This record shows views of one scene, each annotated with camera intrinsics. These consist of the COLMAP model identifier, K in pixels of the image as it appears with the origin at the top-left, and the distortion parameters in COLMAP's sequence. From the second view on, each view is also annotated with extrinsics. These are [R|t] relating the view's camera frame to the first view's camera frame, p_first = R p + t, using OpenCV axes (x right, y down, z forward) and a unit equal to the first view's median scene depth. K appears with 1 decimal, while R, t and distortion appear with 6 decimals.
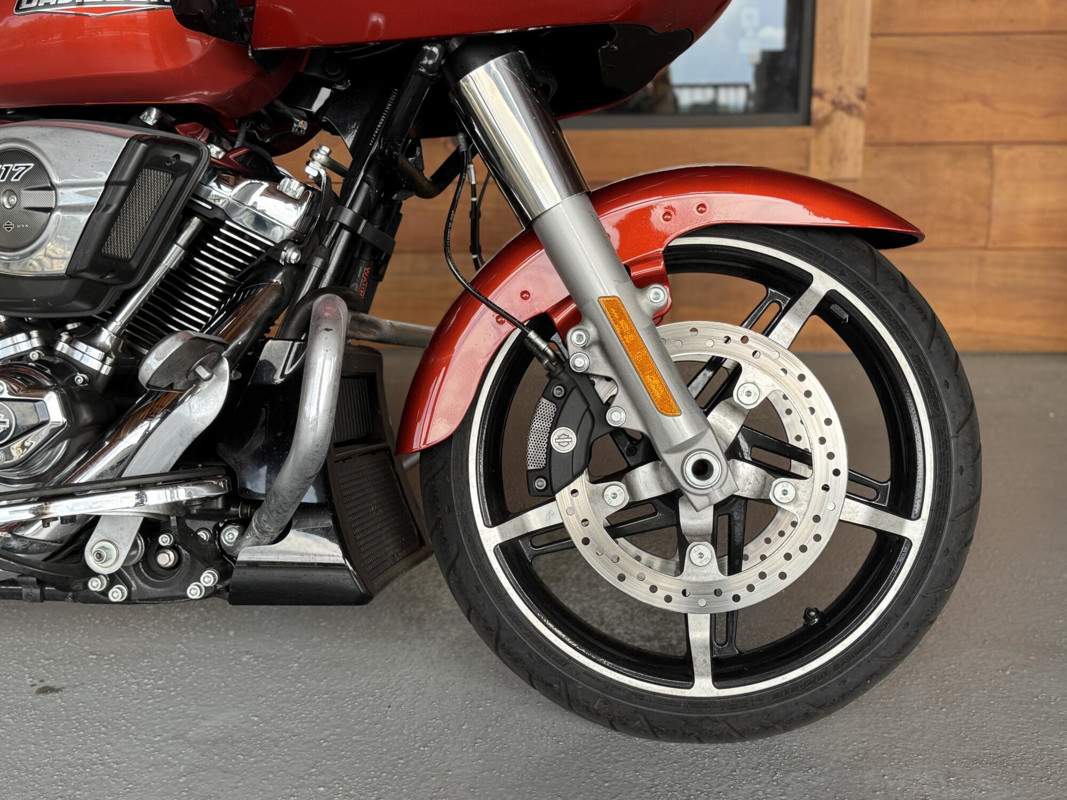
lens RADIAL K [[1195.2, 0, 533.5], [0, 1195.2, 400.0], [0, 0, 1]] dist [0.189035, -0.440855]
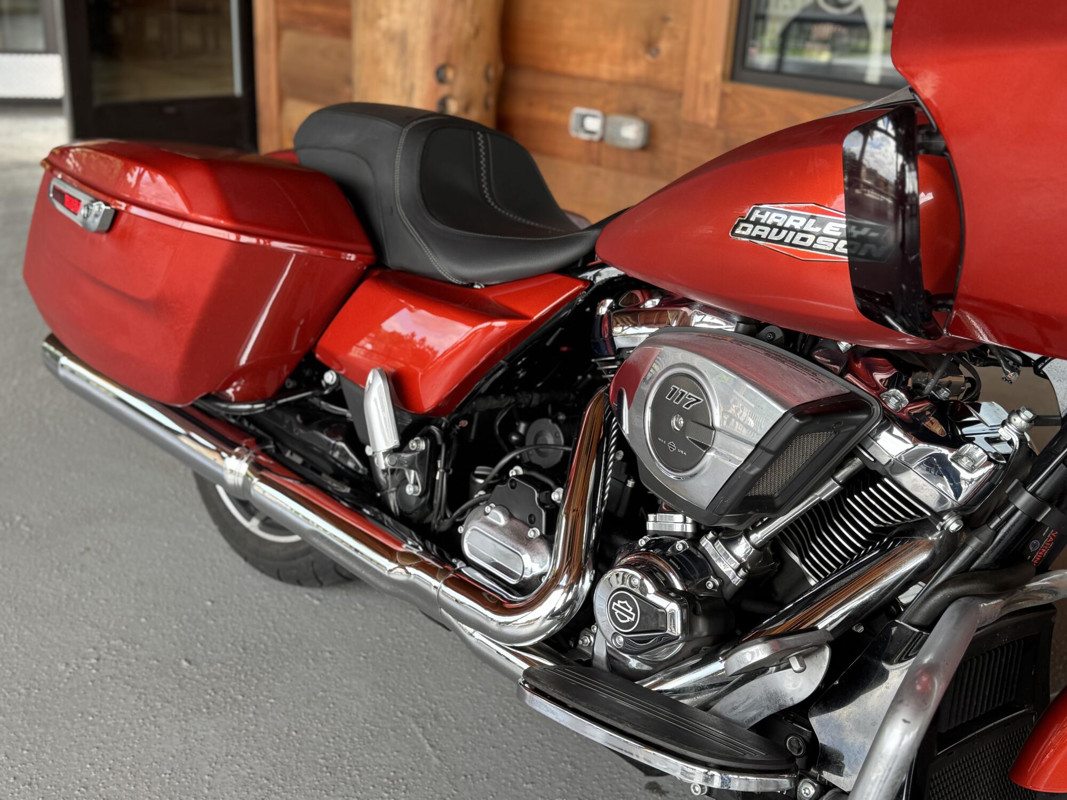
lens RADIAL K [[1195.2, 0, 533.5], [0, 1195.2, 400.0], [0, 0, 1]] dist [0.189035, -0.440855]
pose [[0.764357, 0.273320, -0.583998, 0.063949], [-0.195165, 0.961298, 0.194463, -0.327151], [0.614547, -0.034663, 0.788118, 0.105512]]
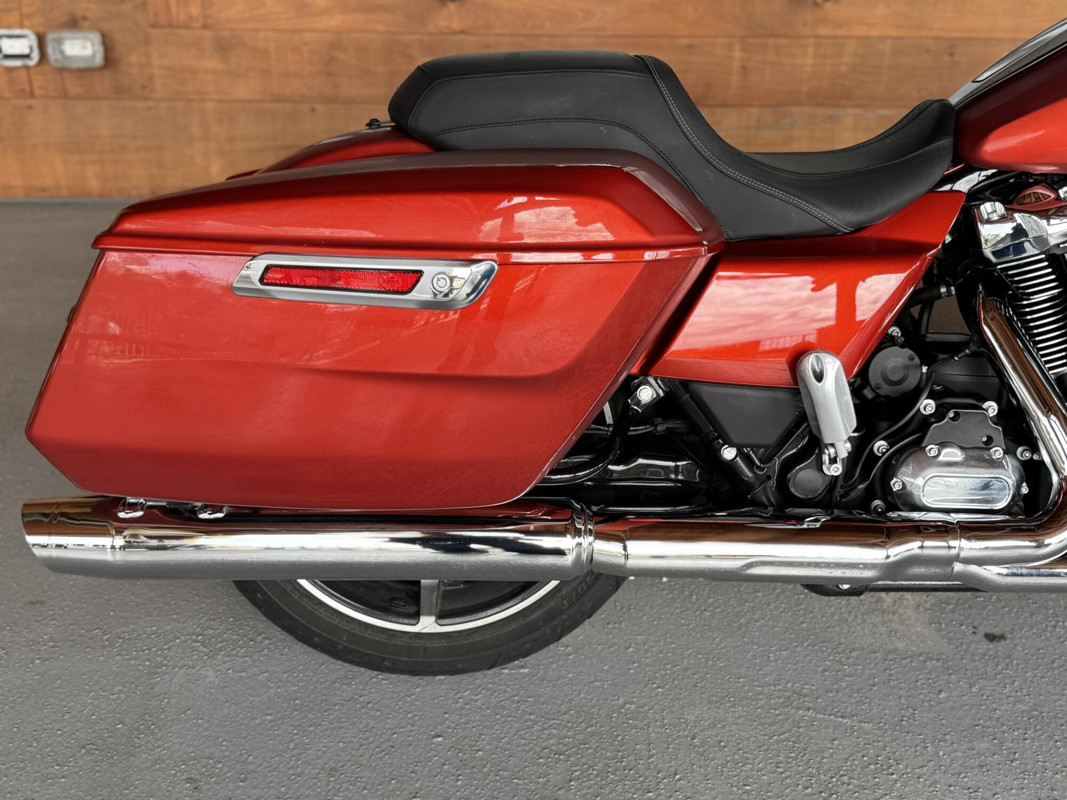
lens RADIAL K [[1195.2, 0, 533.5], [0, 1195.2, 400.0], [0, 0, 1]] dist [0.189035, -0.440855]
pose [[0.989789, -0.032560, 0.138770, -1.143953], [0.000769, 0.974766, 0.223226, -0.286995], [-0.142537, -0.220840, 0.964838, -0.025779]]
